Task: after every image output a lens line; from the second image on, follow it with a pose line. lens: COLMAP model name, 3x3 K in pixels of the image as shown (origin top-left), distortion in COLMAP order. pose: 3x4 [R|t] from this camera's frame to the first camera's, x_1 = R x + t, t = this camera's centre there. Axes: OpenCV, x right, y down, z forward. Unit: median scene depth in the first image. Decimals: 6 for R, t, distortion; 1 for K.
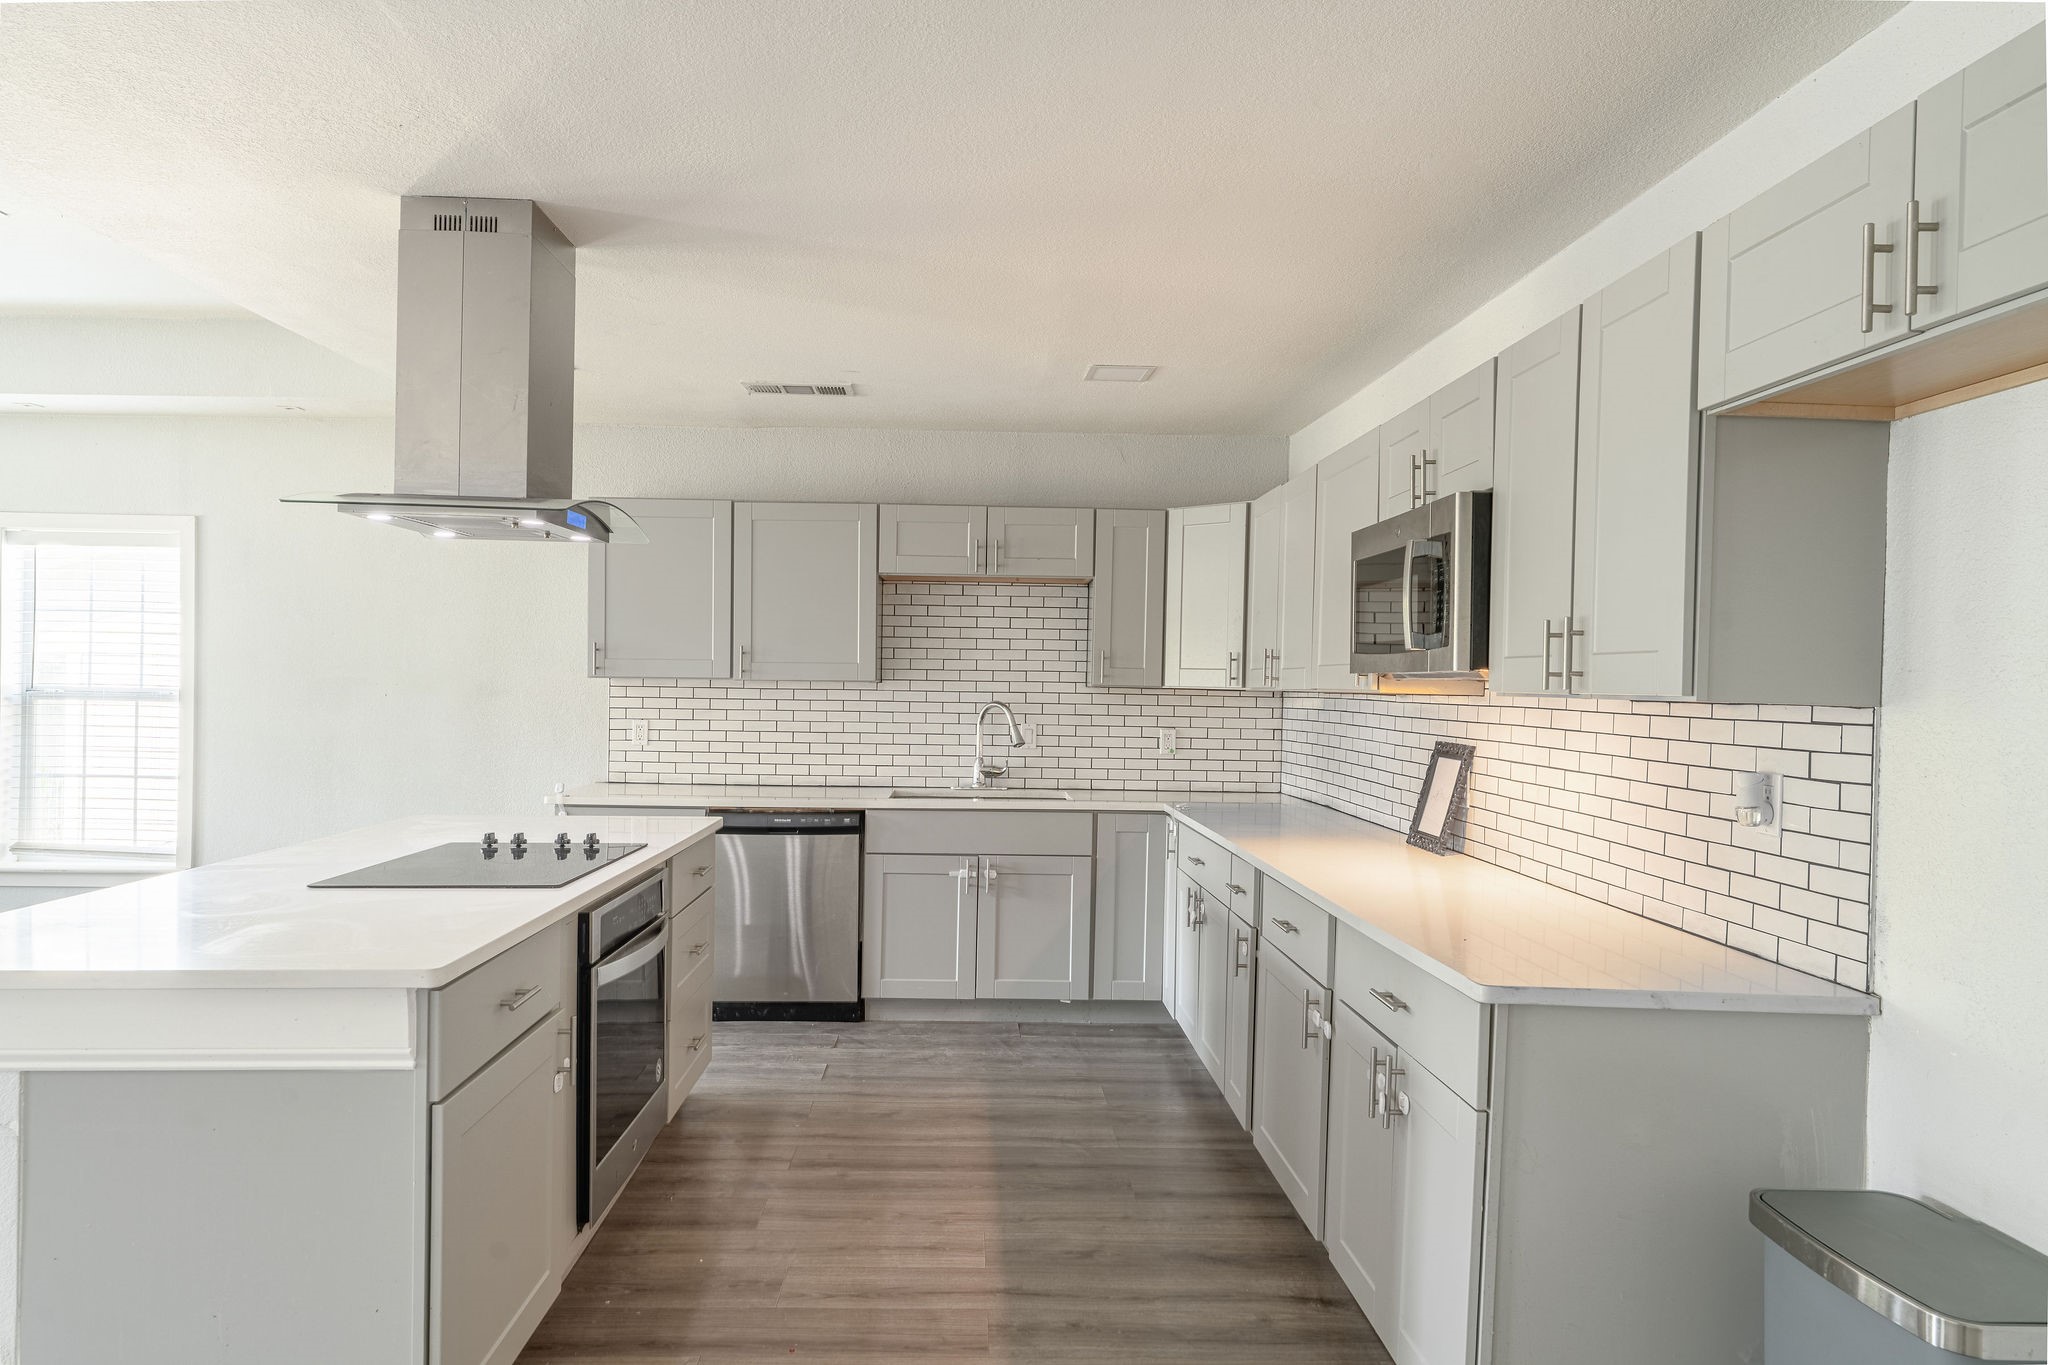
lens RADIAL K [[1280.8, 0, 1019.7], [0, 1280.8, 684.3], [0, 0, 1]] dist [-0.004503, 0.000654]
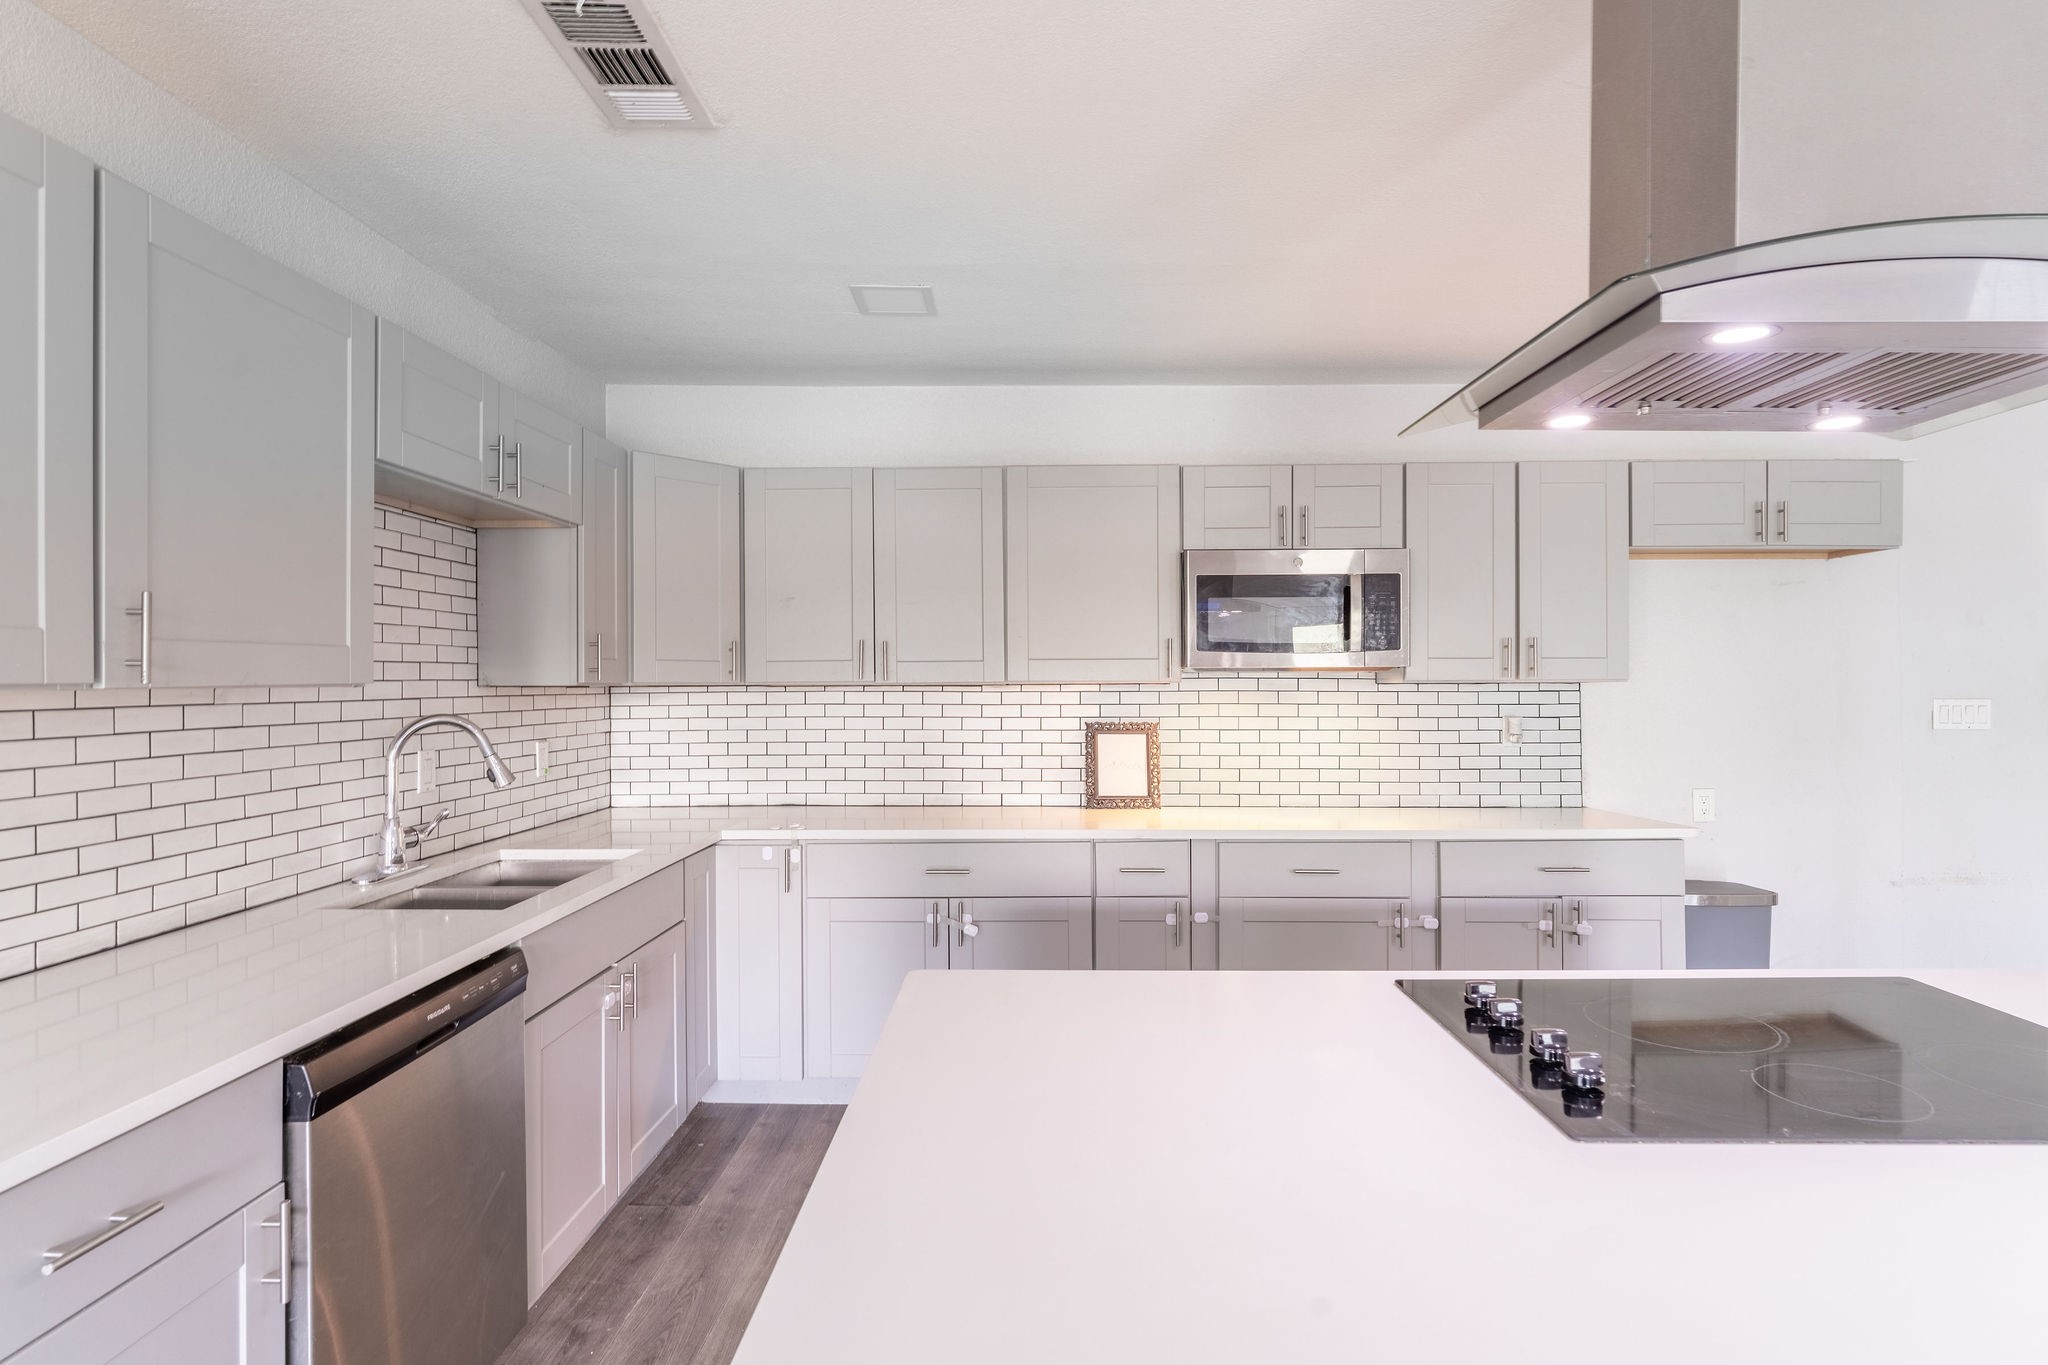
lens RADIAL K [[1022.0, 0, 1027.4], [0, 1022.0, 687.0], [0, 0, 1]] dist [0.003807, 0.000194]
pose [[0.060563, -0.023145, 0.997896, -0.511082], [0.005247, 0.999725, 0.022869, -0.009354], [-0.998151, 0.003851, 0.060668, 0.778435]]
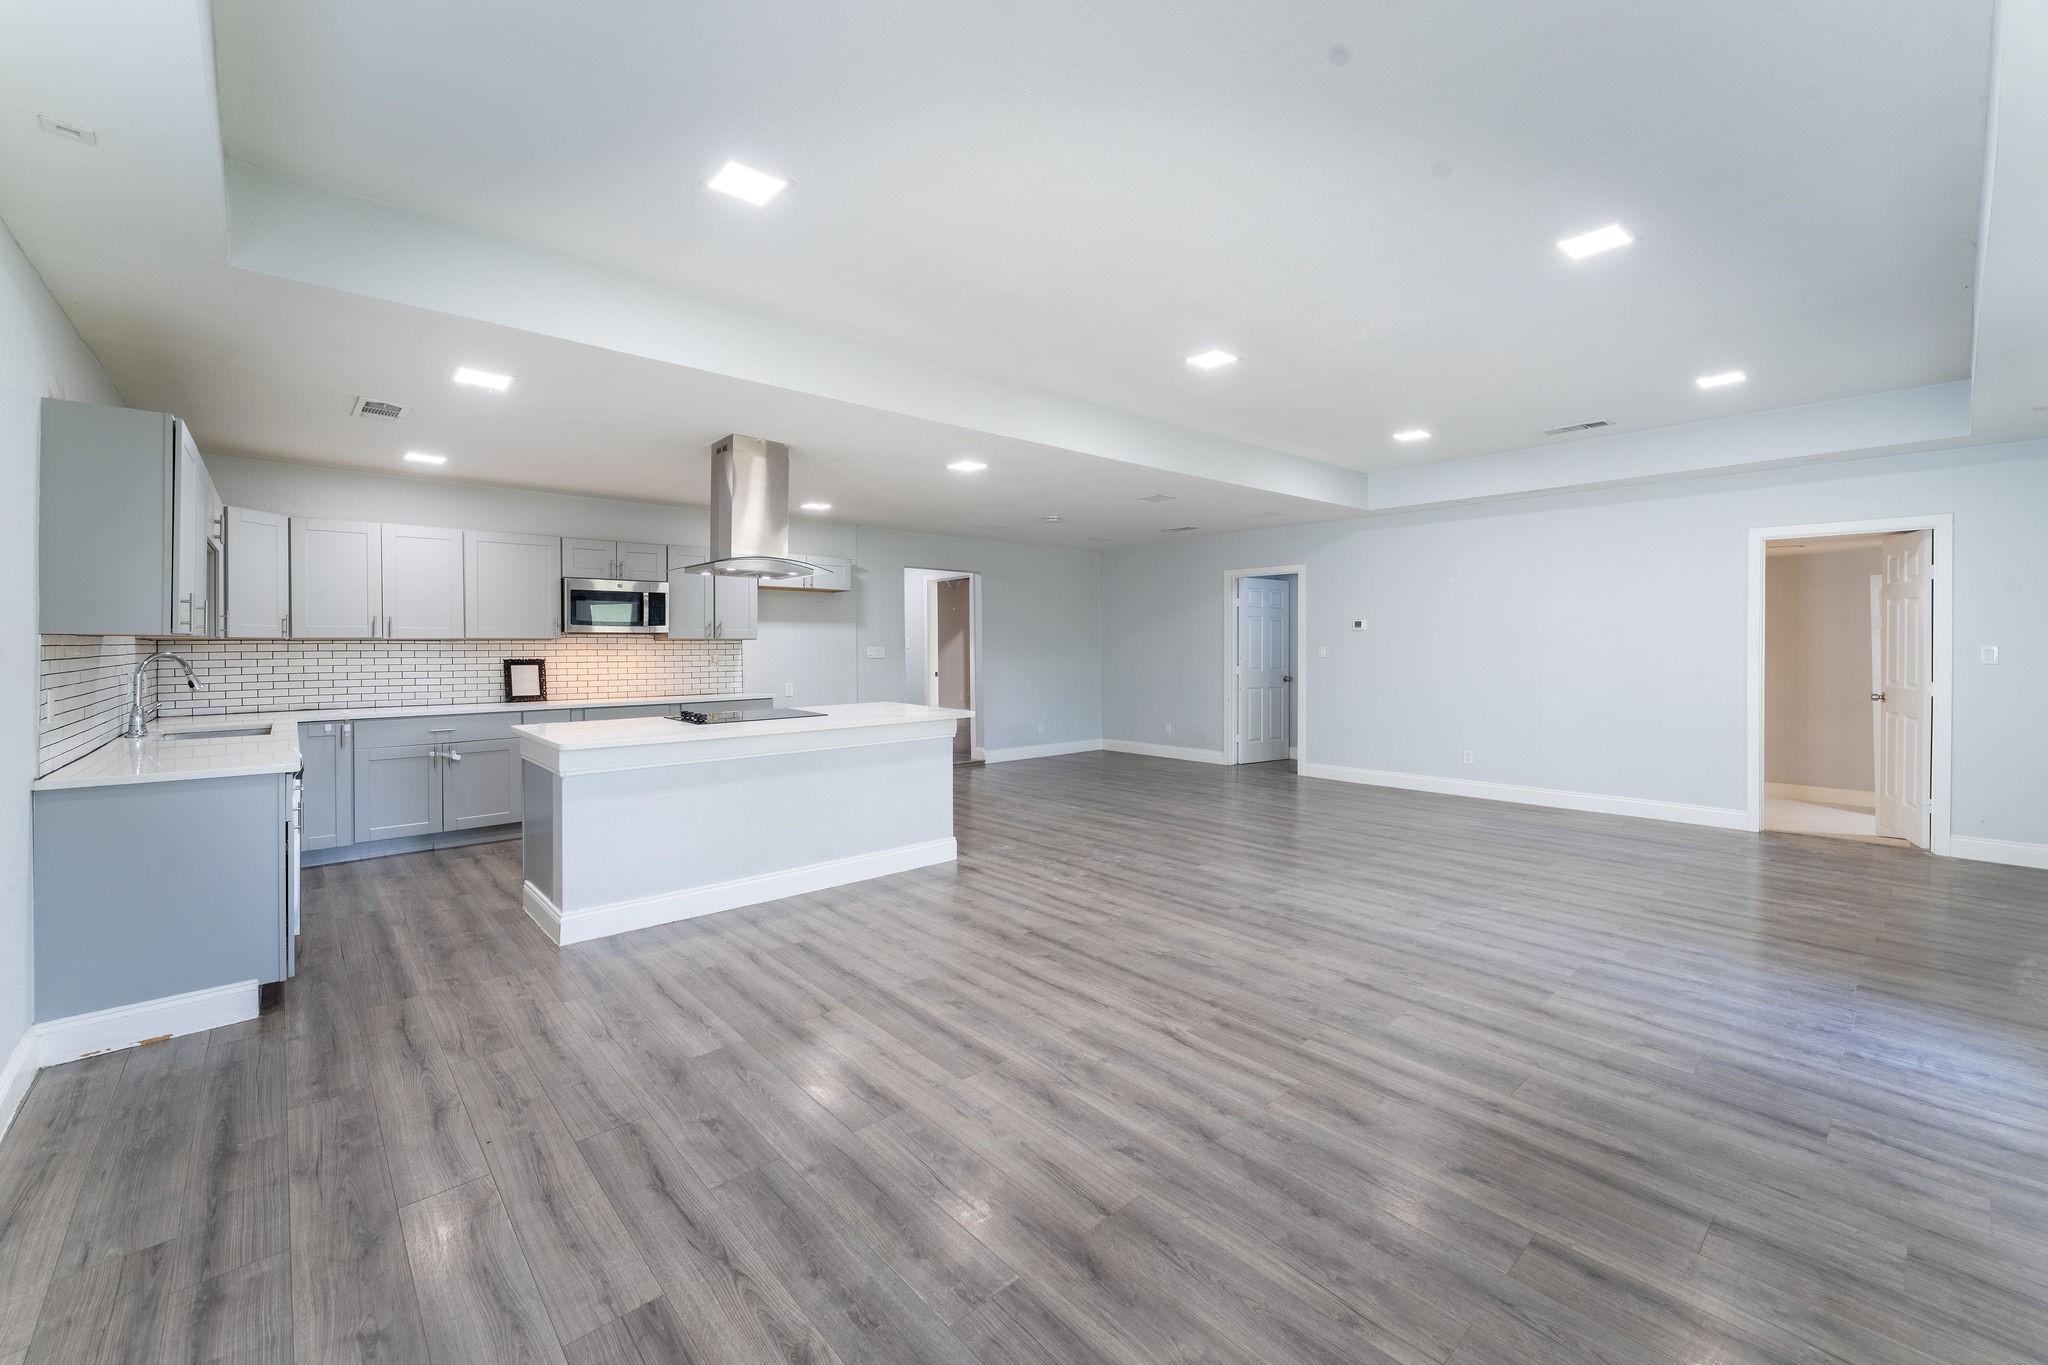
lens RADIAL K [[831.4, 0, 1004.7], [0, 831.4, 649.6], [0, 0, 1]] dist [-0.003035, -0.000116]
pose [[-0.625296, -0.023306, 0.780039, -1.104938], [-0.009936, 0.999711, 0.021905, -0.013563], [-0.780324, 0.005946, -0.625347, 0.953682]]
